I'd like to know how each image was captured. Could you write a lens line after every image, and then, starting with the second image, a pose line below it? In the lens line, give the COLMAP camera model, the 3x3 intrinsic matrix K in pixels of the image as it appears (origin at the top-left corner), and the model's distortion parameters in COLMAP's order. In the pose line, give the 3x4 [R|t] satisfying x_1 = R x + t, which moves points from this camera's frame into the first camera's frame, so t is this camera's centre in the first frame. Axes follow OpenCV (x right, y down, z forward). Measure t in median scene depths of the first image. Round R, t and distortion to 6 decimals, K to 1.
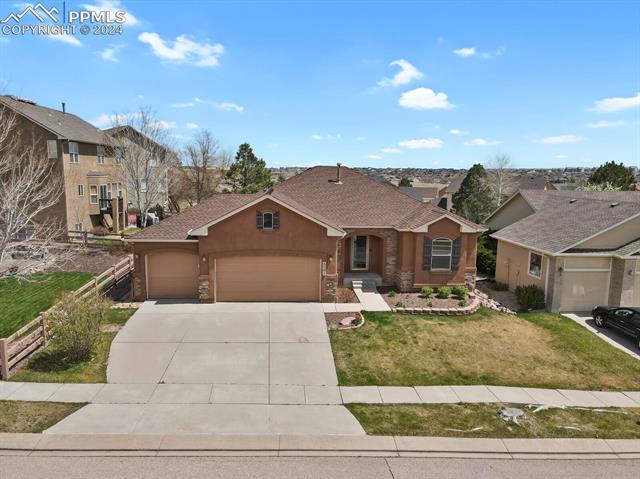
lens RADIAL K [[467.5, 0, 322.4], [0, 467.5, 242.0], [0, 0, 1]] dist [0.013554, 0.009283]
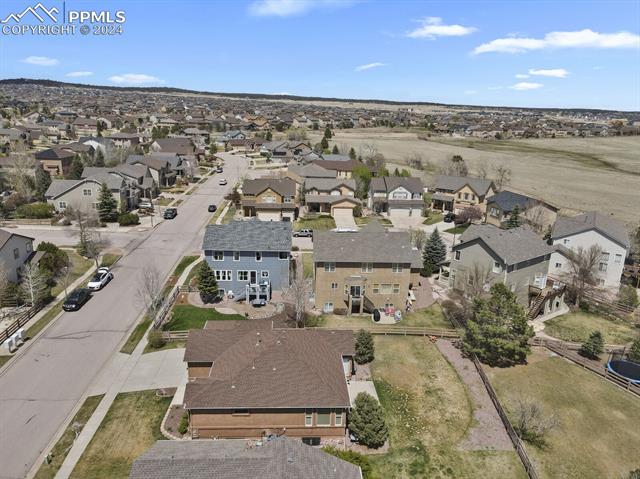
lens RADIAL K [[467.5, 0, 322.4], [0, 467.5, 242.0], [0, 0, 1]] dist [0.013554, 0.009283]
pose [[-0.024293, 0.250854, -0.967720, 1.987414], [-0.179889, 0.951108, 0.251063, -1.200975], [0.983387, 0.180181, 0.022020, 1.493558]]
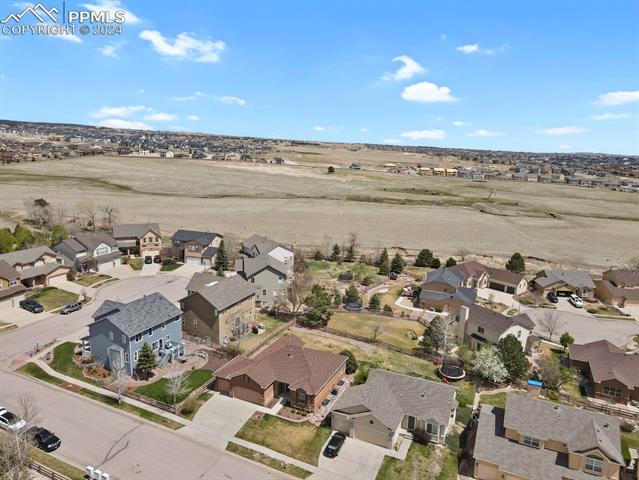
lens RADIAL K [[466.8, 0, 321.9], [0, 466.8, 242.5], [0, 0, 1]] dist [0.013554, 0.009283]
pose [[0.880090, 0.112942, -0.461180, 1.806341], [-0.088340, 0.993288, 0.074670, -1.323193], [0.466517, -0.024976, 0.884159, -1.698868]]
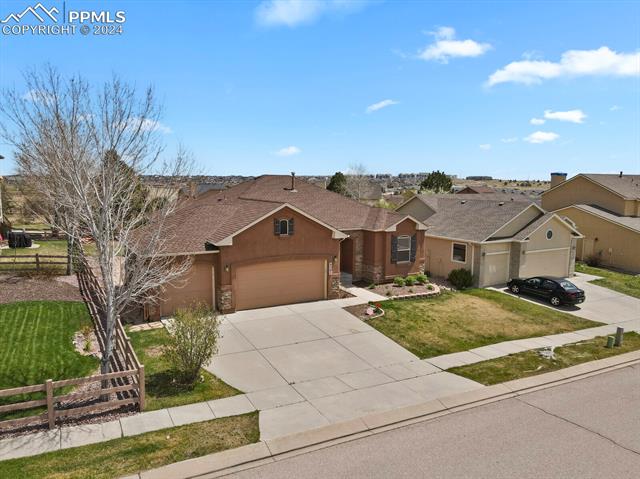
lens RADIAL K [[467.5, 0, 322.4], [0, 467.5, 242.0], [0, 0, 1]] dist [0.013554, 0.009283]
pose [[0.903229, -0.063163, 0.424486, -0.488588], [0.069683, 0.997569, 0.000164, -0.007050], [-0.423464, 0.029431, 0.905435, 0.011404]]
